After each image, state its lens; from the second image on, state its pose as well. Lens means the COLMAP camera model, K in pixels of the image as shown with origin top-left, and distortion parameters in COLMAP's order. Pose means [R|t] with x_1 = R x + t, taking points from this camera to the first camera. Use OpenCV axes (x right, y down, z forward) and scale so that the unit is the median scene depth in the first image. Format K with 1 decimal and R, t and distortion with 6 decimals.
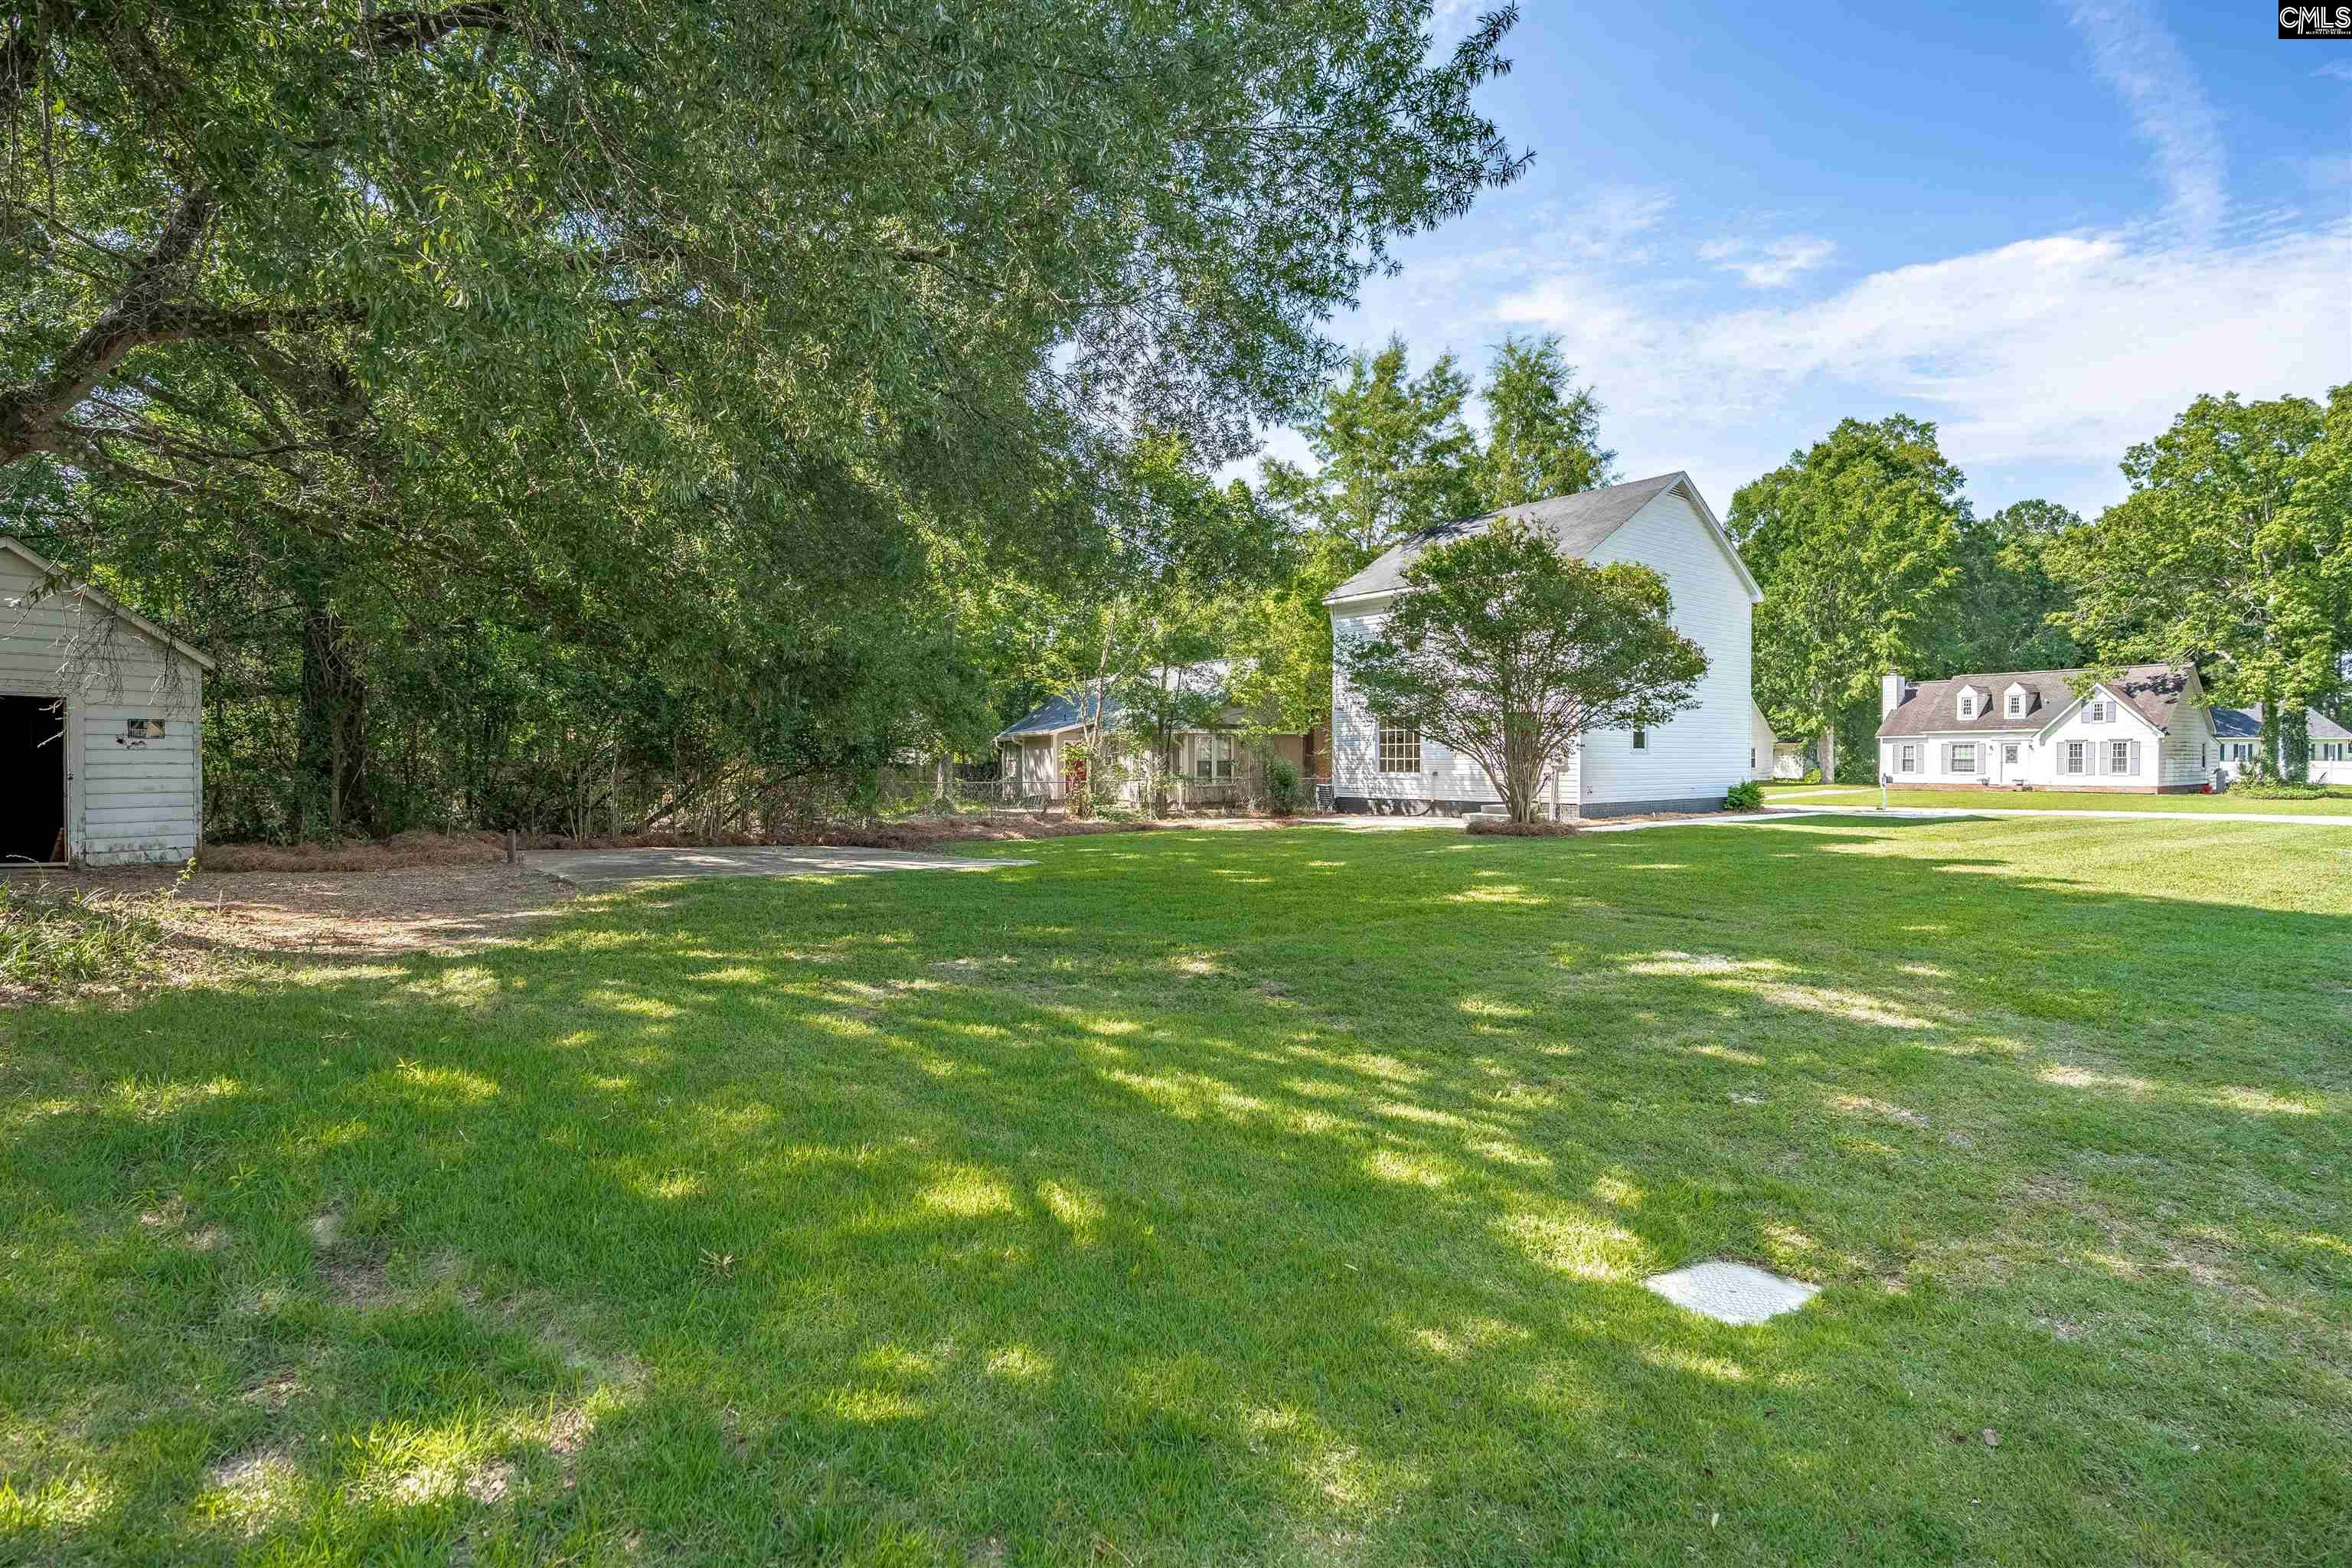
lens RADIAL K [[1083.1, 0, 1170.0], [0, 1083.1, 781.7], [0, 0, 1]] dist [-0.053354, 0.021756]
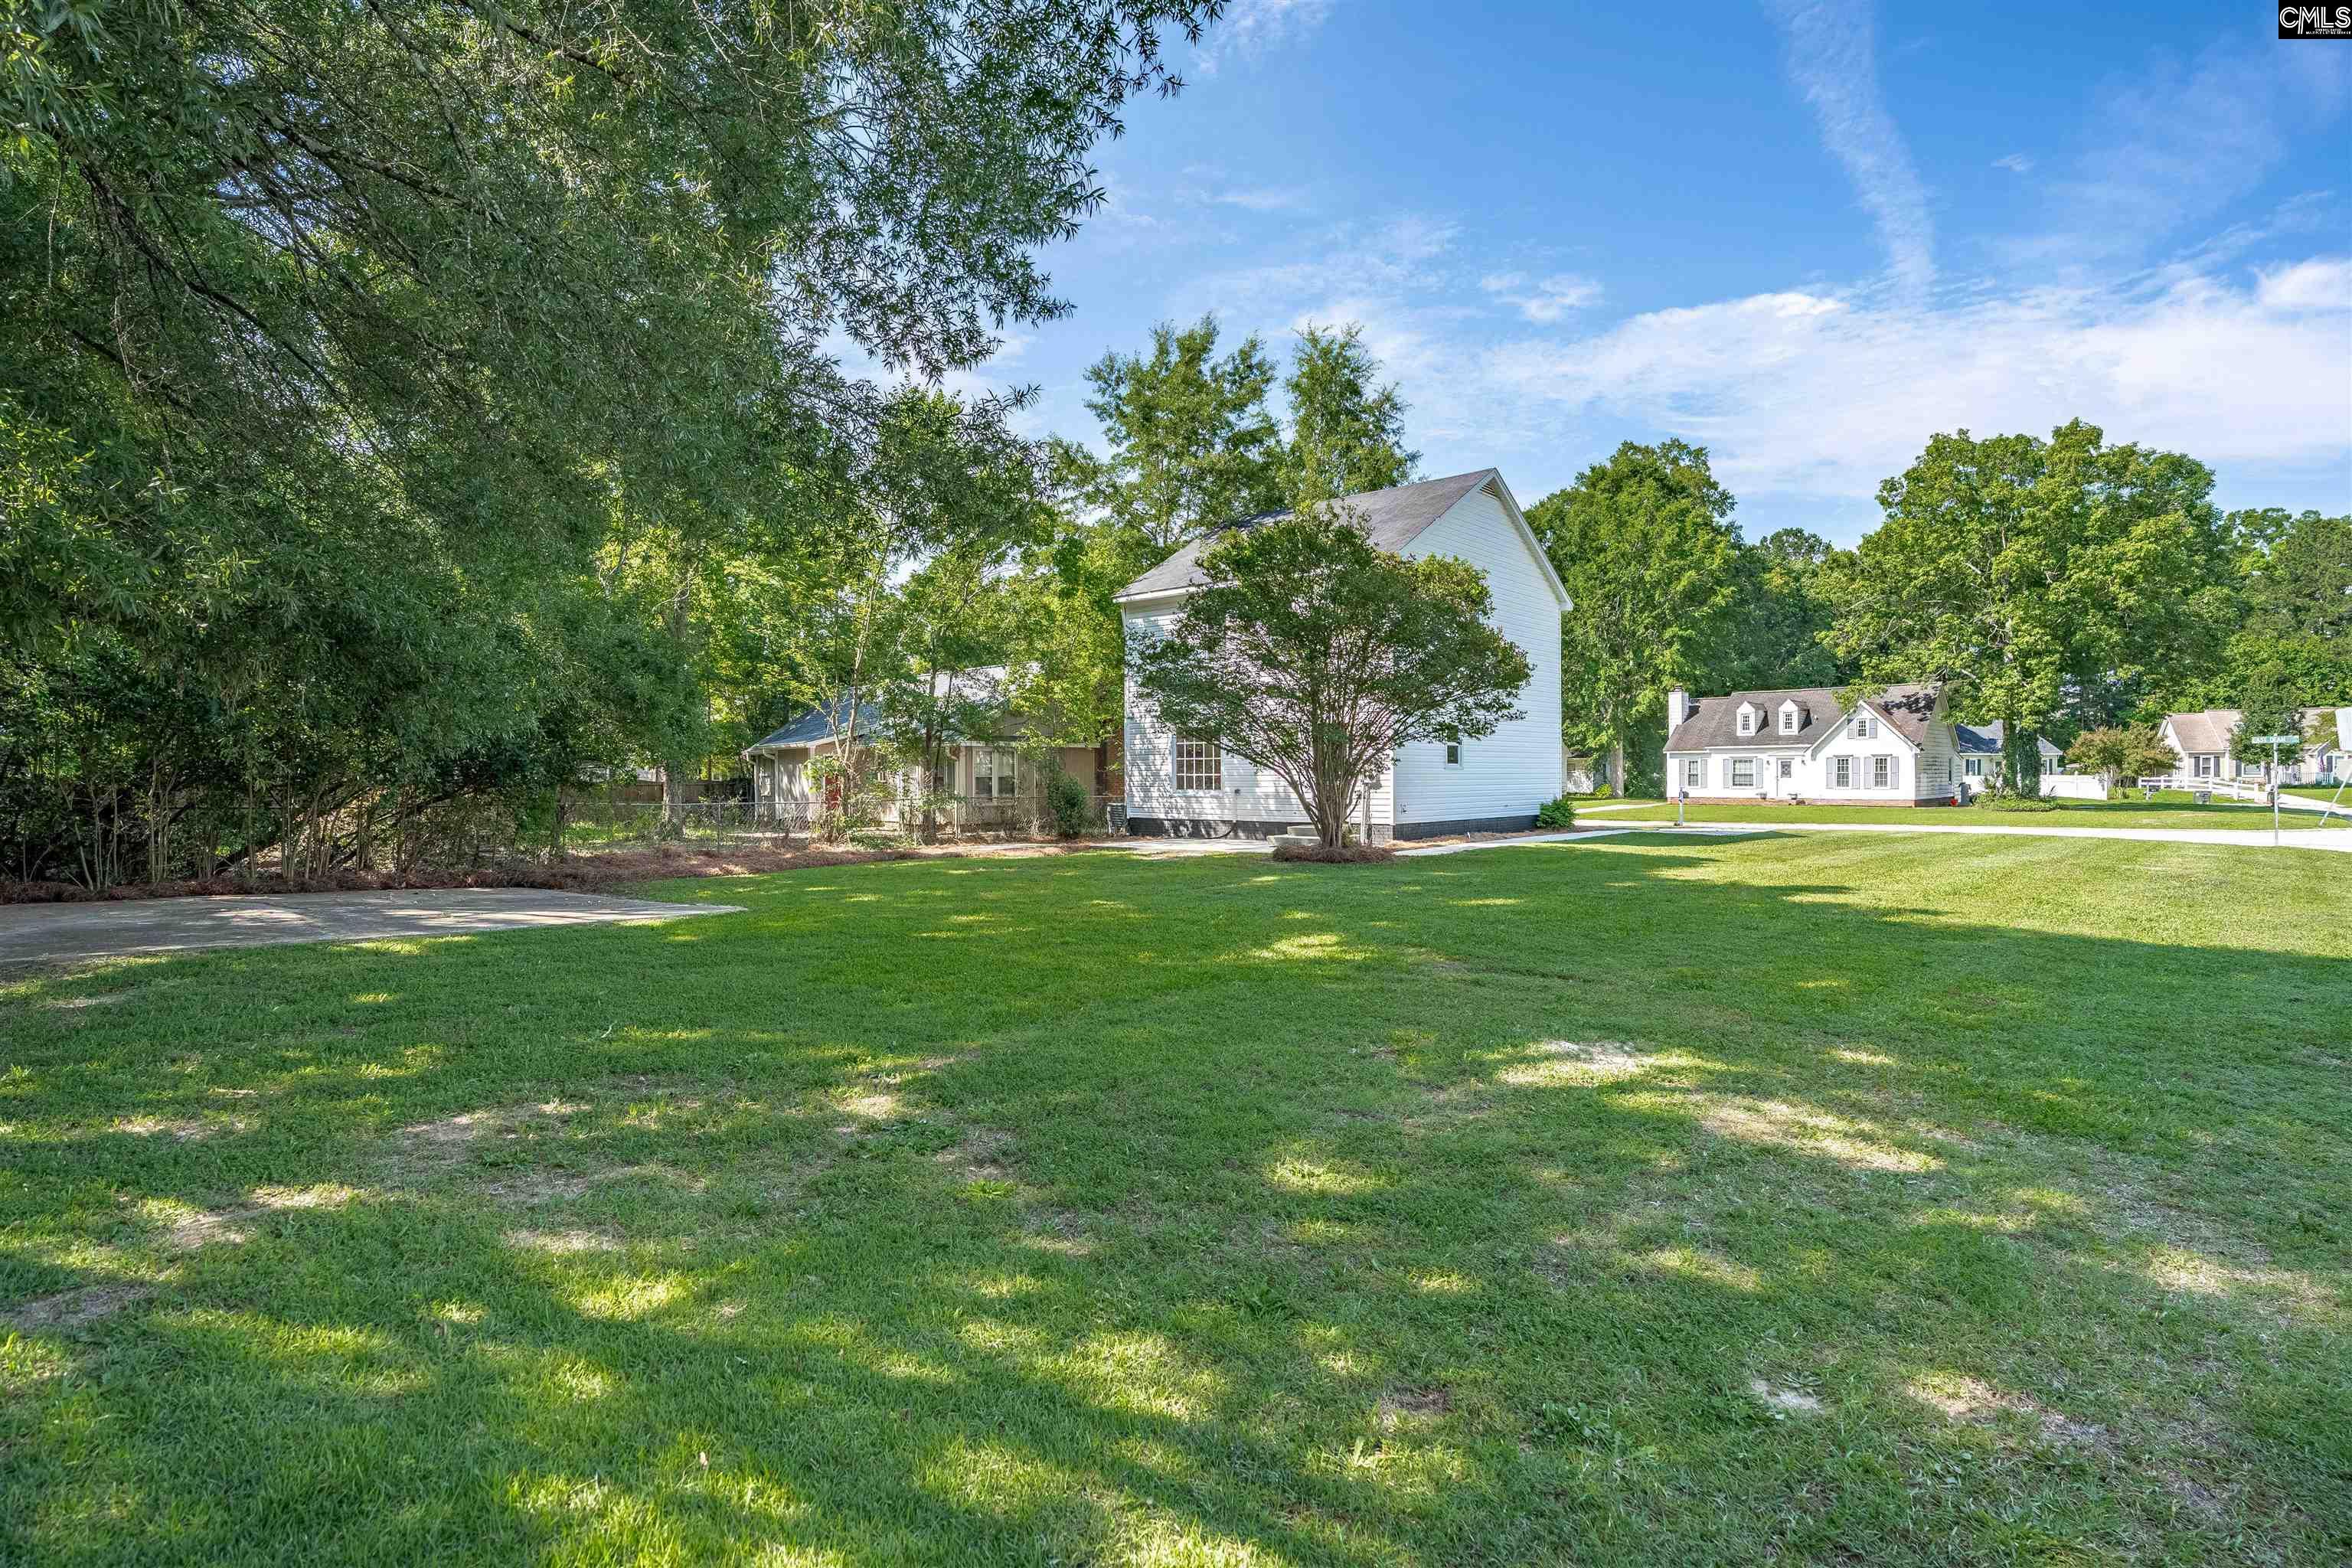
lens RADIAL K [[1083.1, 0, 1170.0], [0, 1083.1, 781.7], [0, 0, 1]] dist [-0.053354, 0.021756]
pose [[0.984219, -0.002129, 0.176944, 0.027007], [0.004475, 0.999907, -0.012863, -0.003600], [-0.176901, 0.013452, 0.984137, 0.106632]]
